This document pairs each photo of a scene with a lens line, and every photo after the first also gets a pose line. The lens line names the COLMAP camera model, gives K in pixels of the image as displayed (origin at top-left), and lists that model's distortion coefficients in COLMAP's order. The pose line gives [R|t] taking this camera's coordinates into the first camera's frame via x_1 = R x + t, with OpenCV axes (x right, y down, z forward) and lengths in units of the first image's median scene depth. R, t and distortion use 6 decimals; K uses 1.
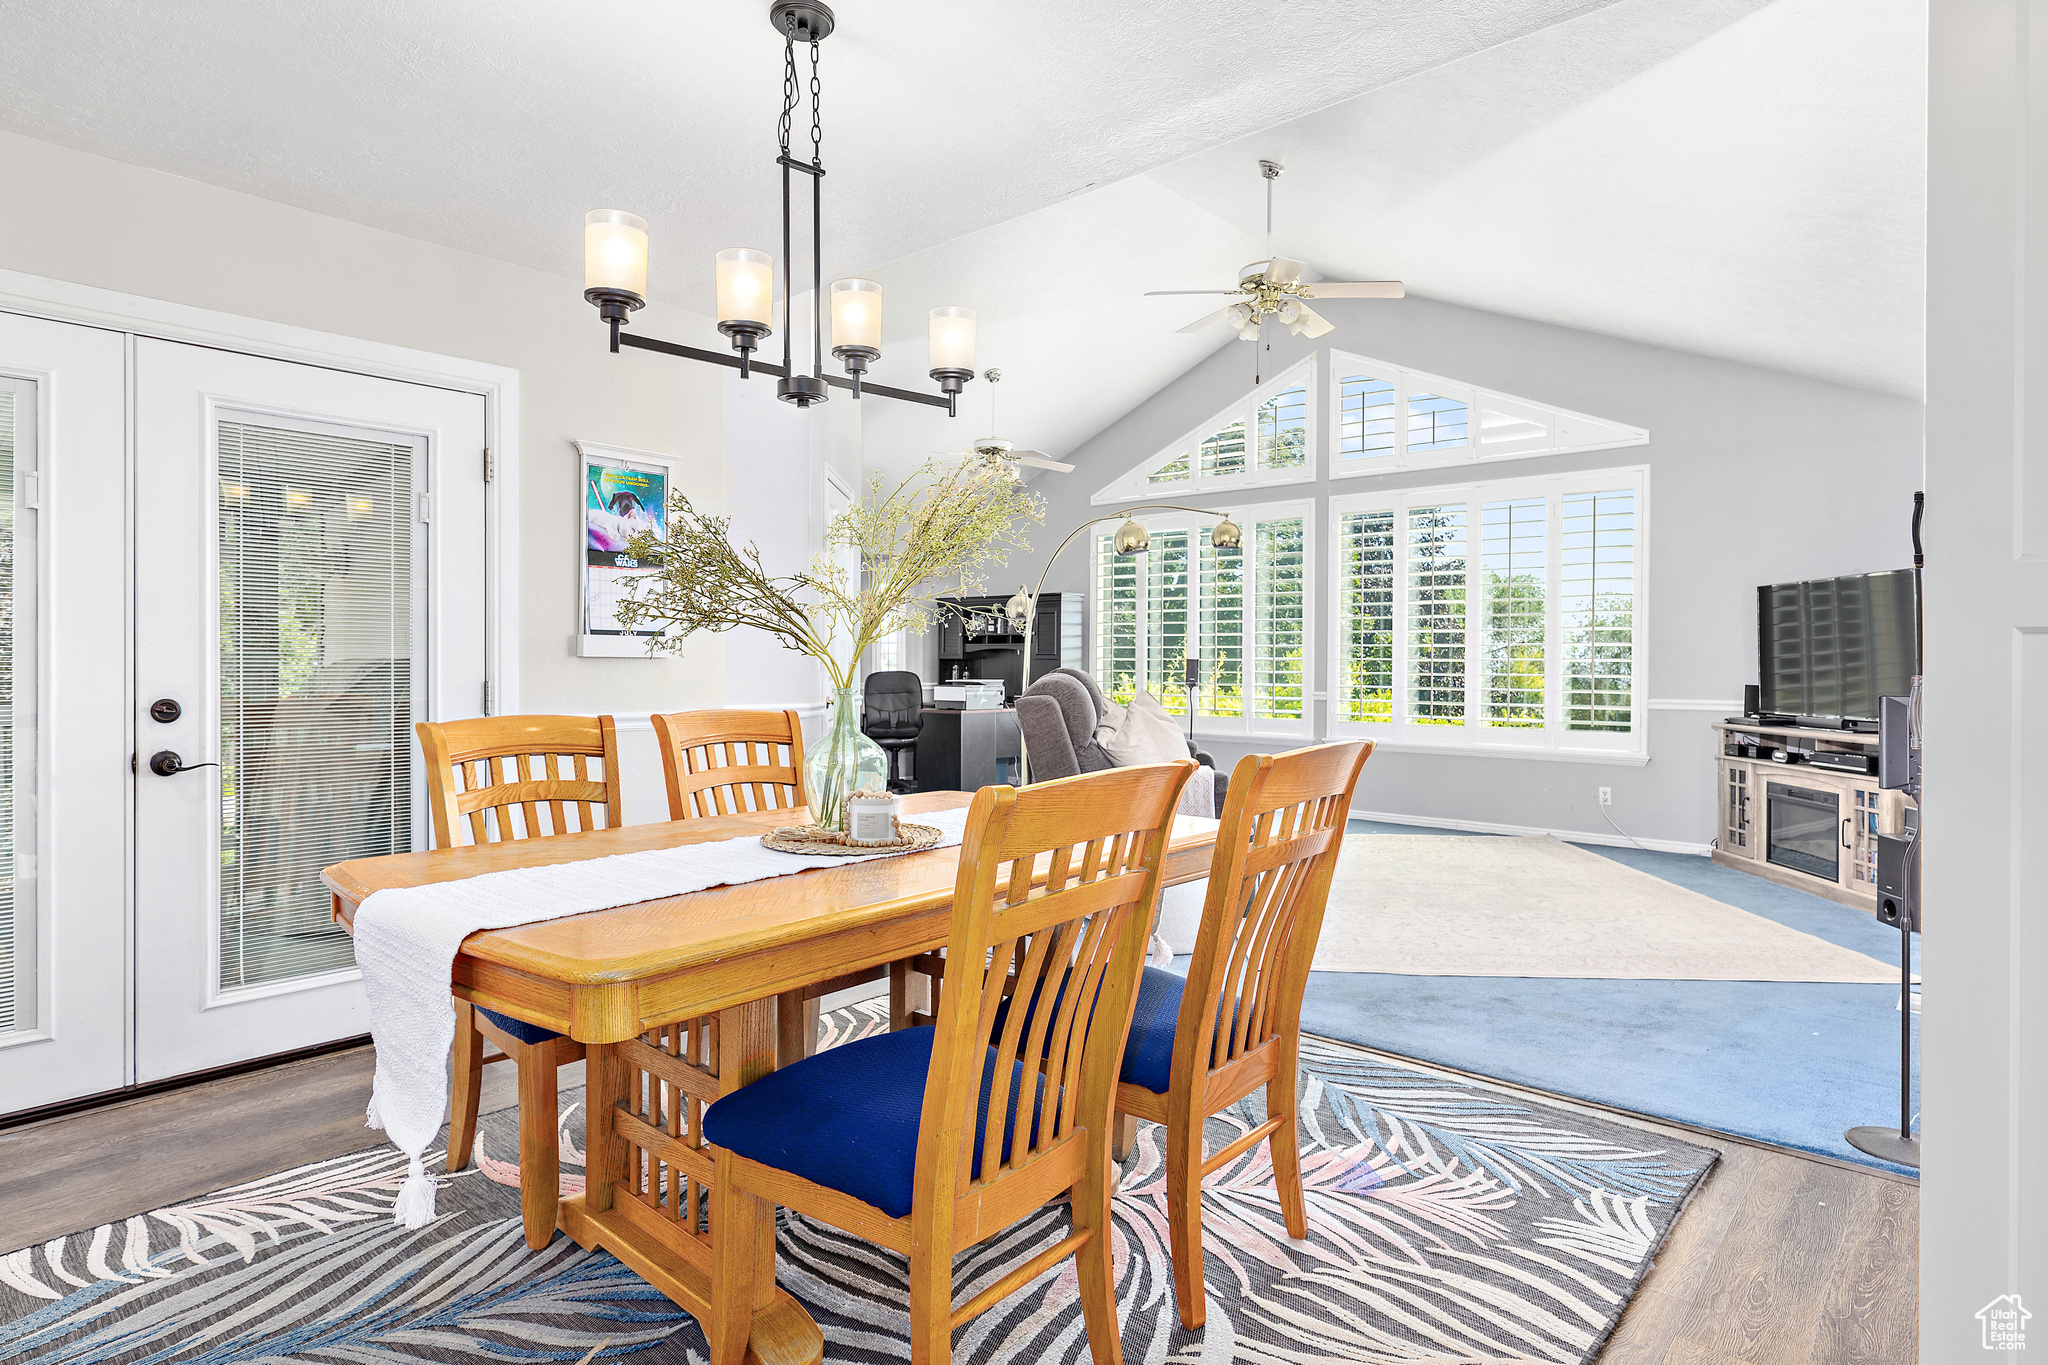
lens RADIAL K [[1122.3, 0, 1039.1], [0, 1122.3, 657.9], [0, 0, 1]] dist [0.005386, 0.000444]
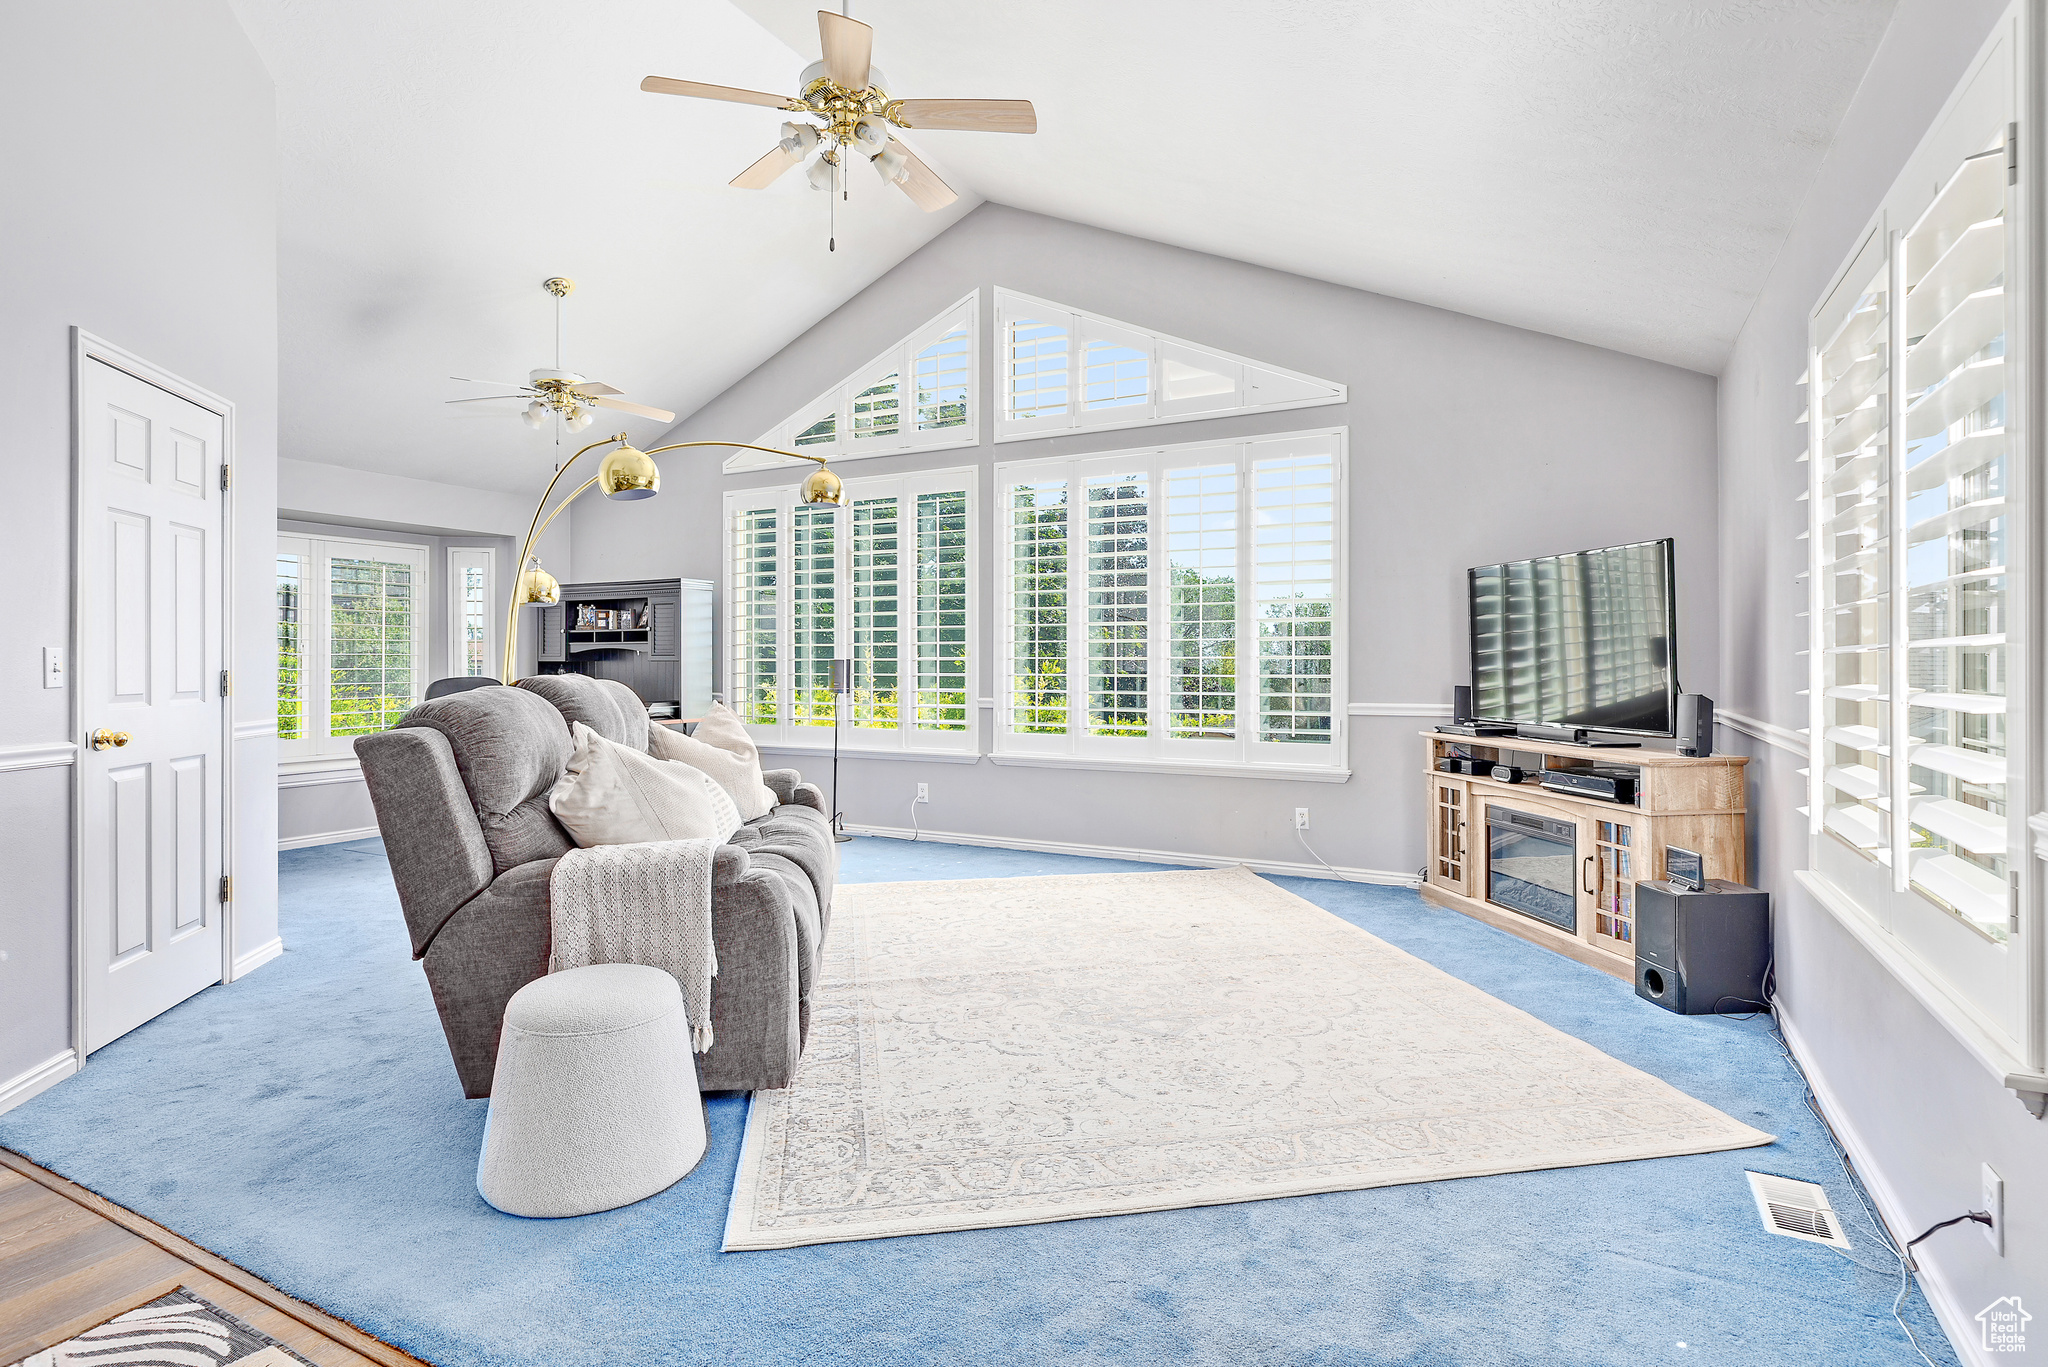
lens RADIAL K [[1038.0, 0, 1035.8], [0, 1038.0, 654.0], [0, 0, 1]] dist [0.001083, 0.000085]
pose [[0.973815, -0.005978, 0.227262, 0.161016], [0.006657, 0.999975, -0.002223, -0.000328], [-0.227243, 0.003678, 0.973831, 0.347772]]
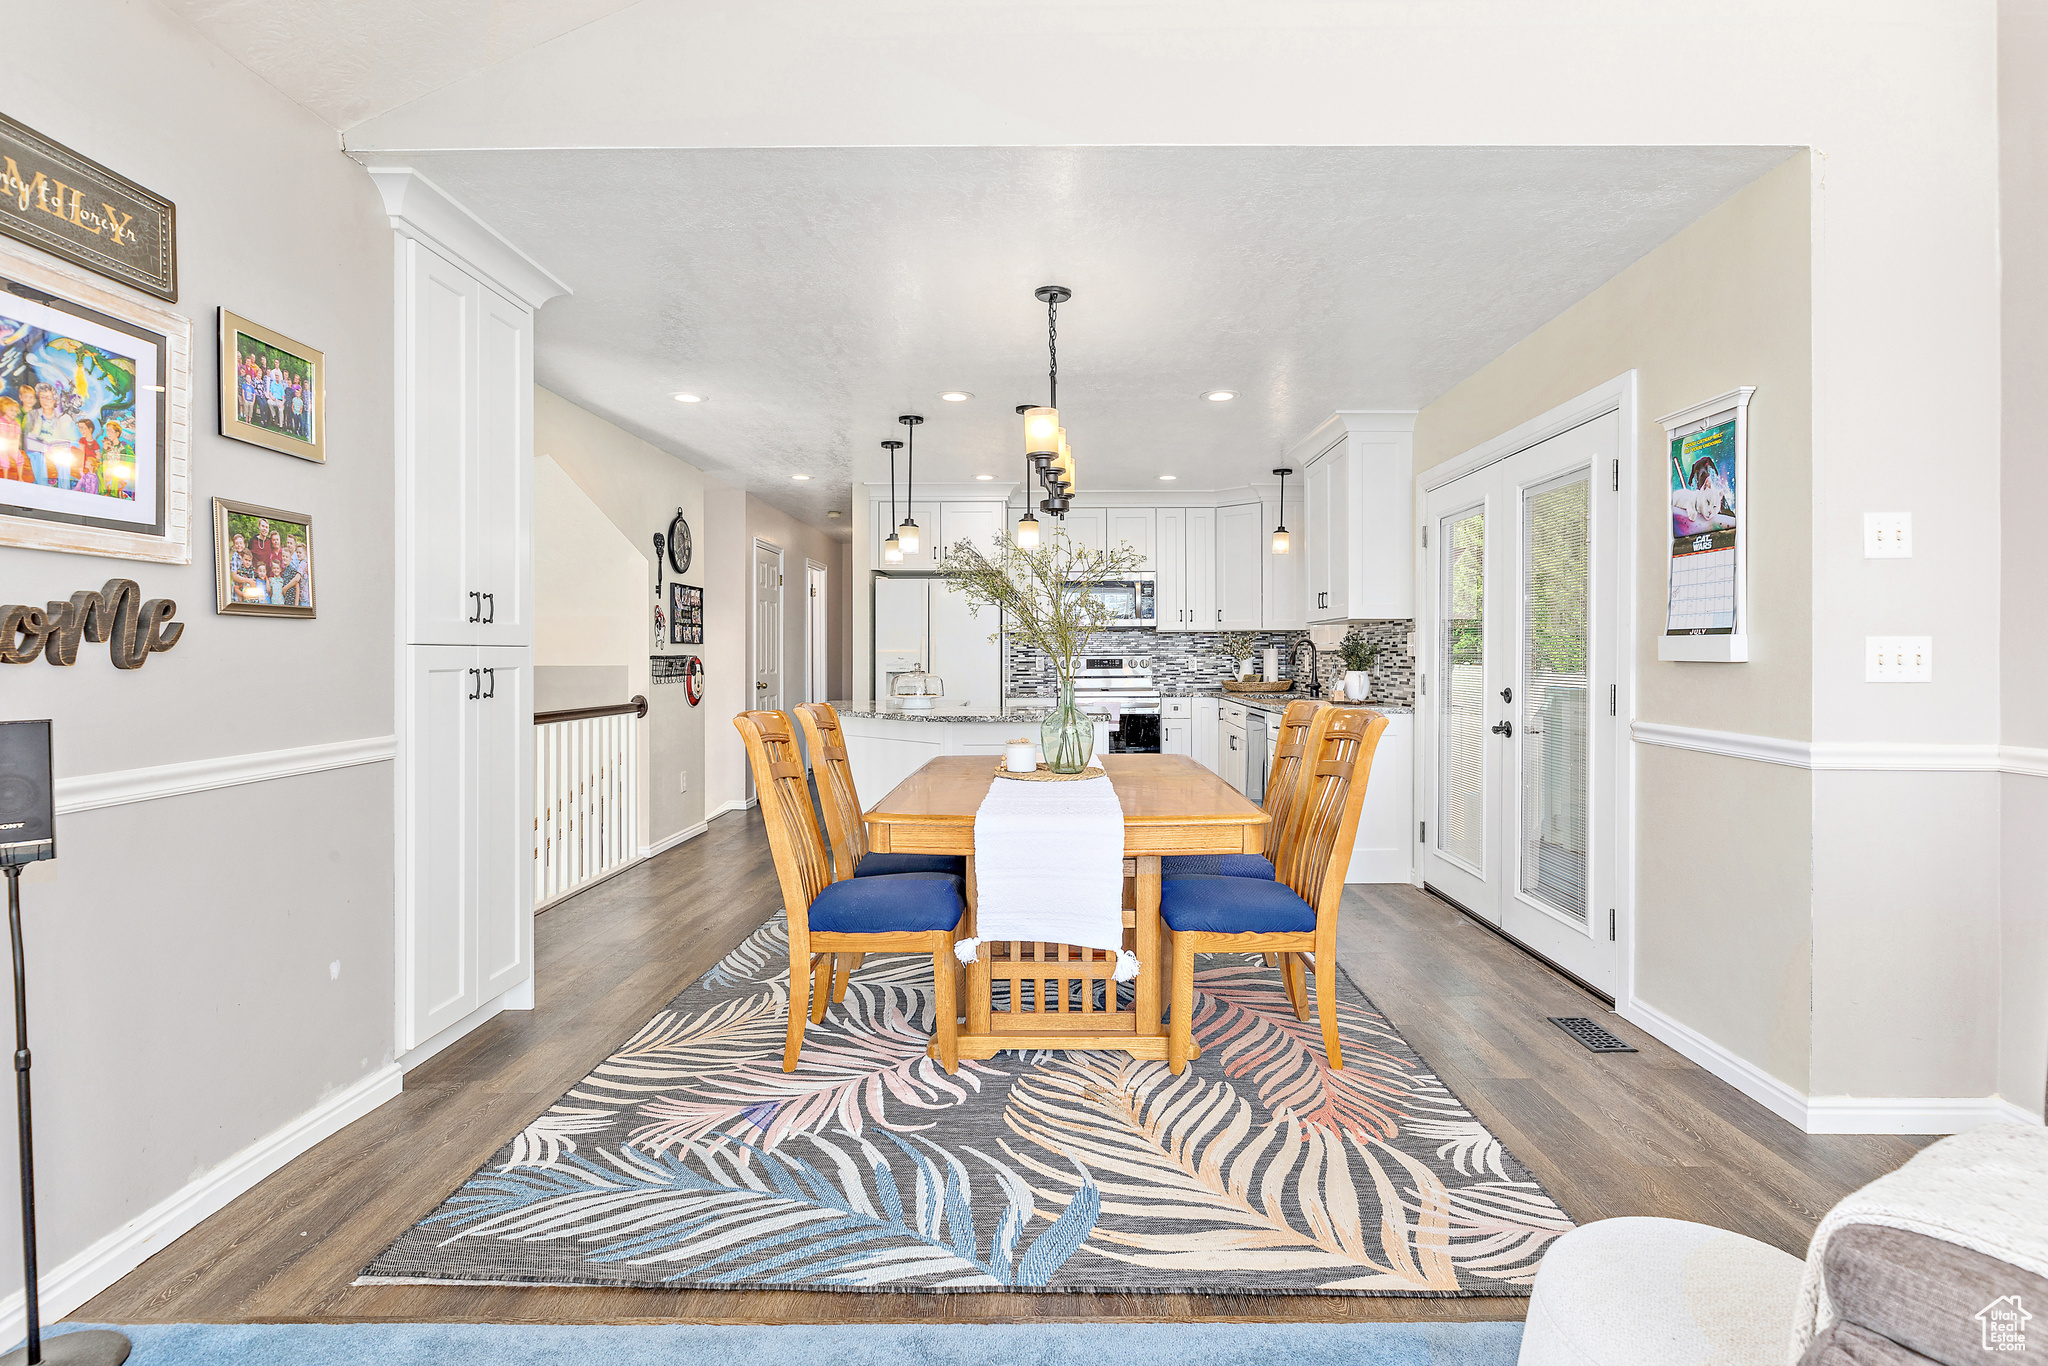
lens RADIAL K [[1038.0, 0, 1035.8], [0, 1038.0, 653.5], [0, 0, 1]] dist [0.001083, 0.000085]
pose [[-0.763113, -0.003235, -0.646257, 0.322994], [-0.003334, 0.999994, -0.001069, -0.003021], [0.646256, 0.001339, -0.763119, 0.846045]]
